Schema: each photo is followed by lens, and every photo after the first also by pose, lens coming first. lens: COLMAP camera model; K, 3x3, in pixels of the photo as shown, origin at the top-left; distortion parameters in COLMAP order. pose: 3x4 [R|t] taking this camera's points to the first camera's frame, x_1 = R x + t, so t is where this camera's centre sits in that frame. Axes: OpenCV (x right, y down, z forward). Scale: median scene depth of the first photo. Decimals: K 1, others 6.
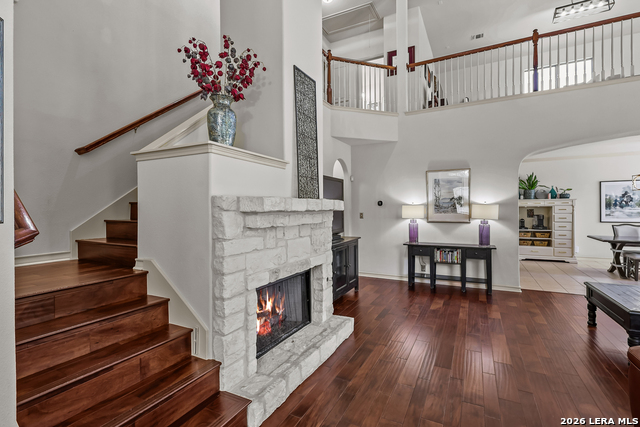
lens RADIAL K [[297.5, 0, 319.7], [0, 297.5, 209.0], [0, 0, 1]] dist [-0.004498, 0.001258]
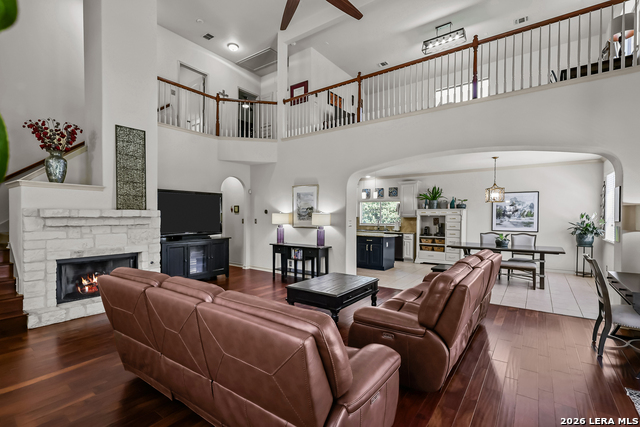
lens RADIAL K [[297.5, 0, 322.8], [0, 297.5, 217.9], [0, 0, 1]] dist [-0.004498, 0.001258]
pose [[0.987867, 0.012822, -0.154772, 0.758569], [-0.011165, 0.999871, 0.011570, -0.011911], [0.154900, -0.009702, 0.987883, -0.241829]]
